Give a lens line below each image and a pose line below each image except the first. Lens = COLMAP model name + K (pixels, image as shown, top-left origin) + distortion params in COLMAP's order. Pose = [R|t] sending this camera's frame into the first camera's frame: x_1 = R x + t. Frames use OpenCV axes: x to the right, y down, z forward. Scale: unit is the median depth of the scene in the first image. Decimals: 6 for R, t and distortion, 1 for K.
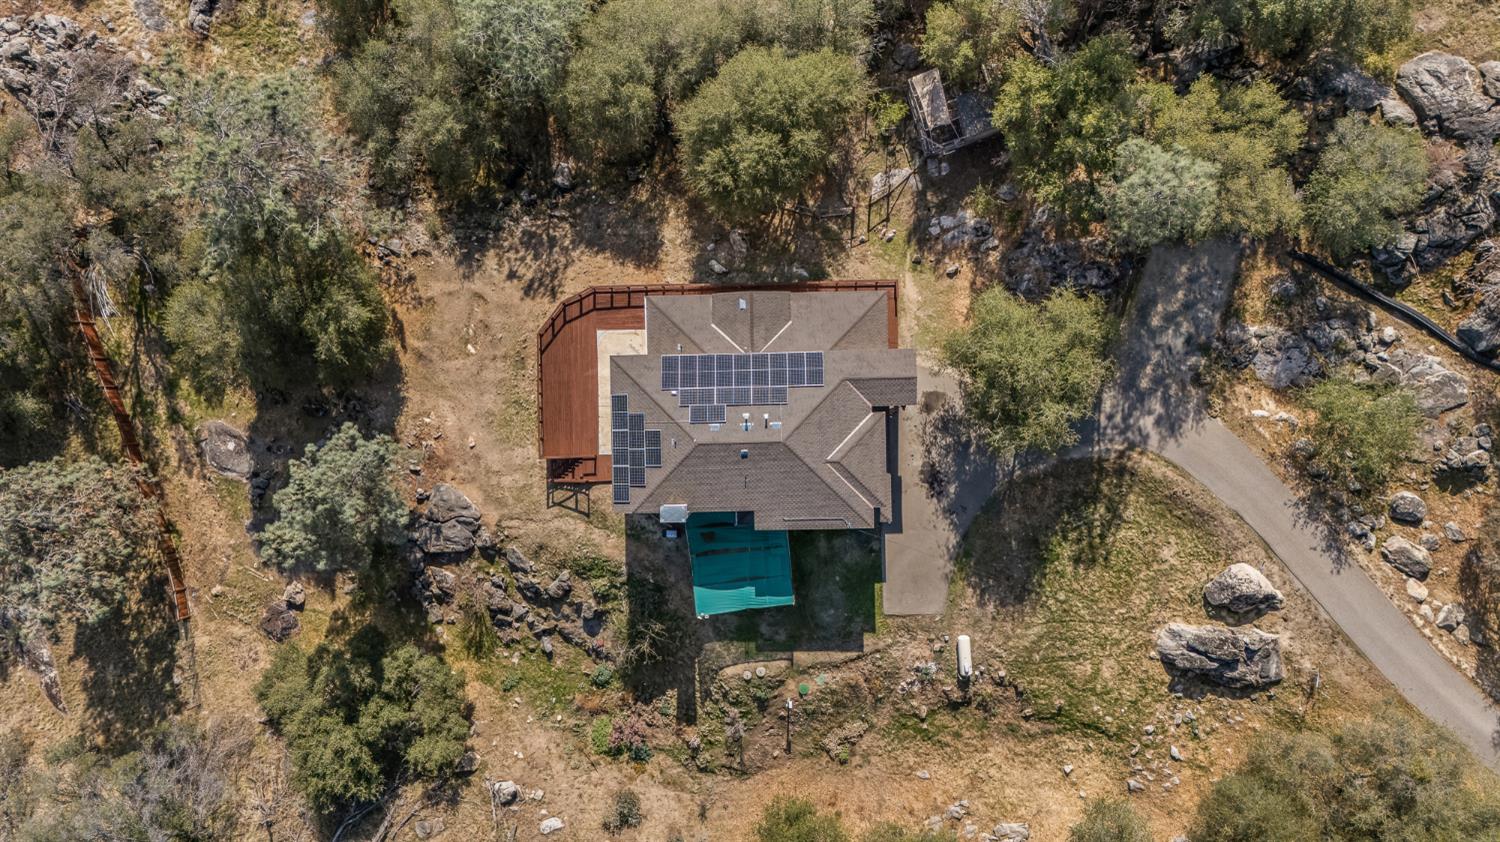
lens RADIAL K [[1099.3, 0, 749.6], [0, 1099.3, 423.0], [0, 0, 1]] dist [0.060197, -0.049659]
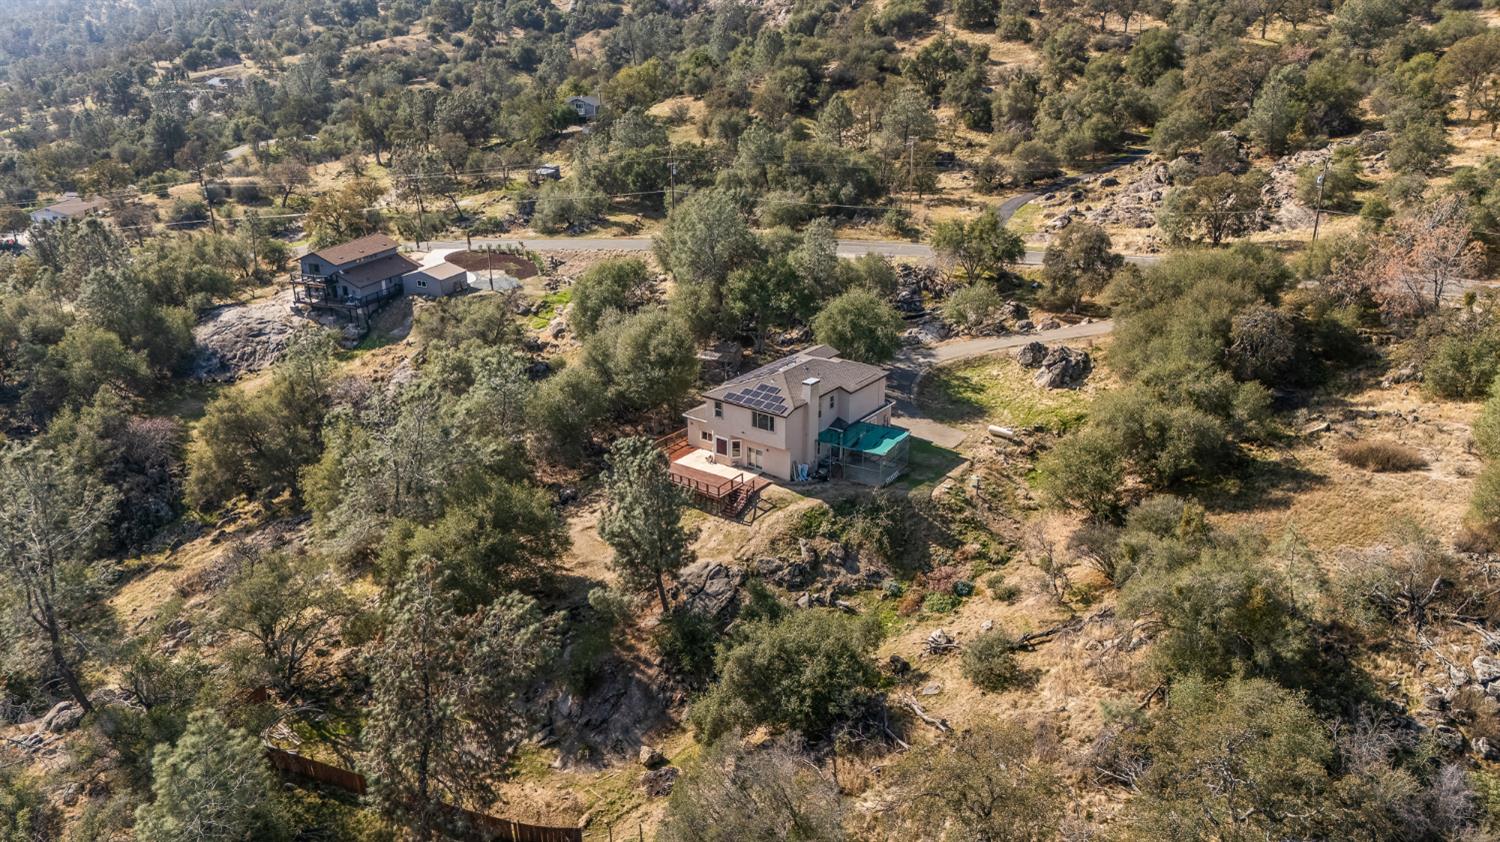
lens RADIAL K [[1099.3, 0, 744.5], [0, 1099.3, 410.8], [0, 0, 1]] dist [0.060197, -0.049659]
pose [[0.619199, -0.254978, 0.742683, -1.110539], [0.785231, 0.203616, -0.584767, 0.795938], [-0.002119, 0.945265, 0.326296, 0.481930]]
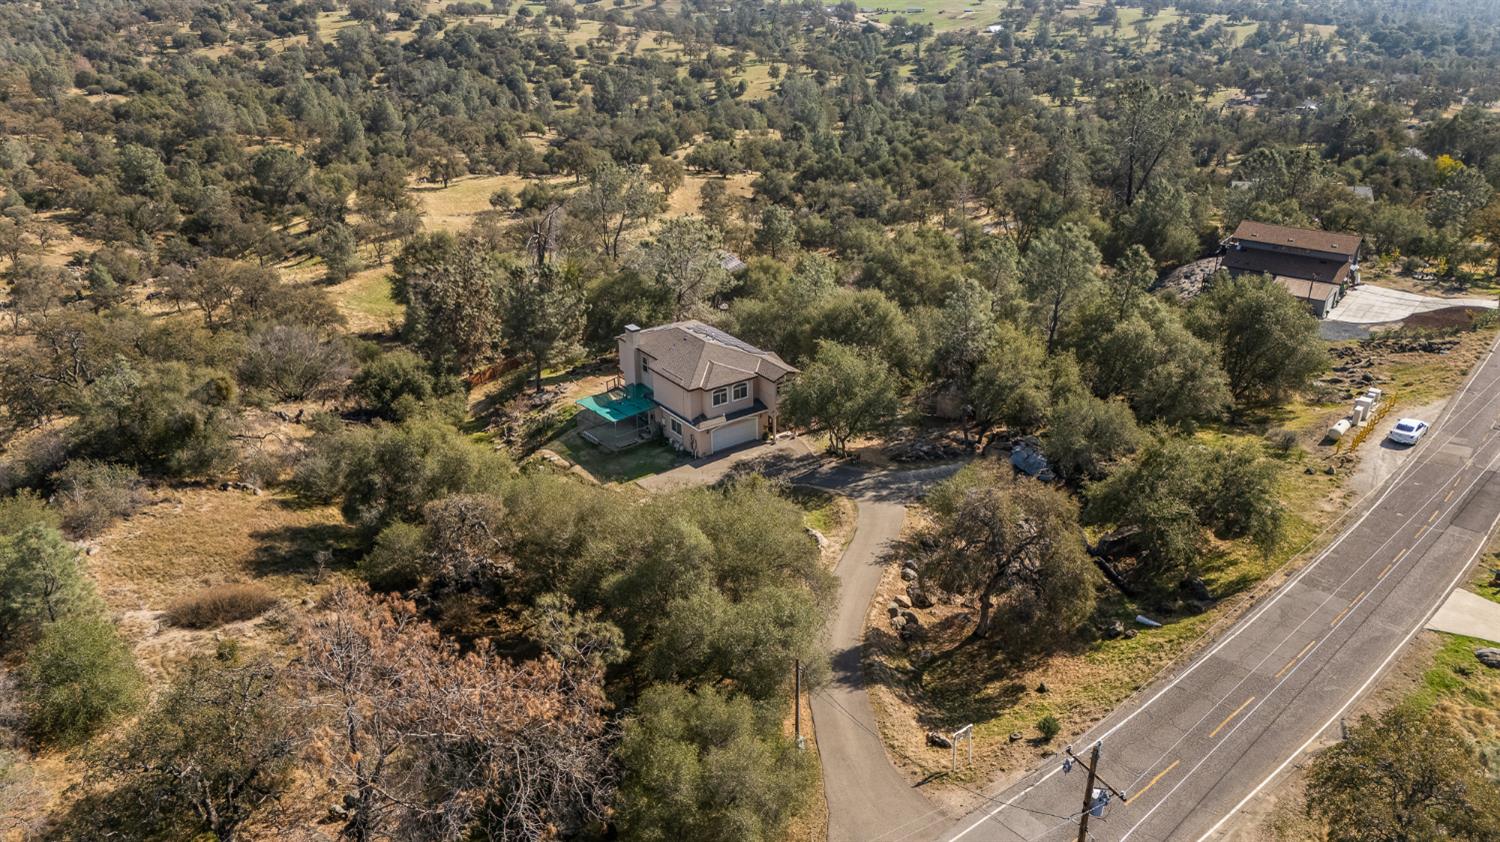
lens RADIAL K [[1099.3, 0, 754.9], [0, 1099.3, 418.6], [0, 0, 1]] dist [0.060197, -0.049659]
pose [[0.565909, 0.365600, -0.738975, 1.142556], [-0.824334, 0.234752, -0.515136, 0.712828], [-0.014858, 0.900682, 0.434224, 0.361598]]
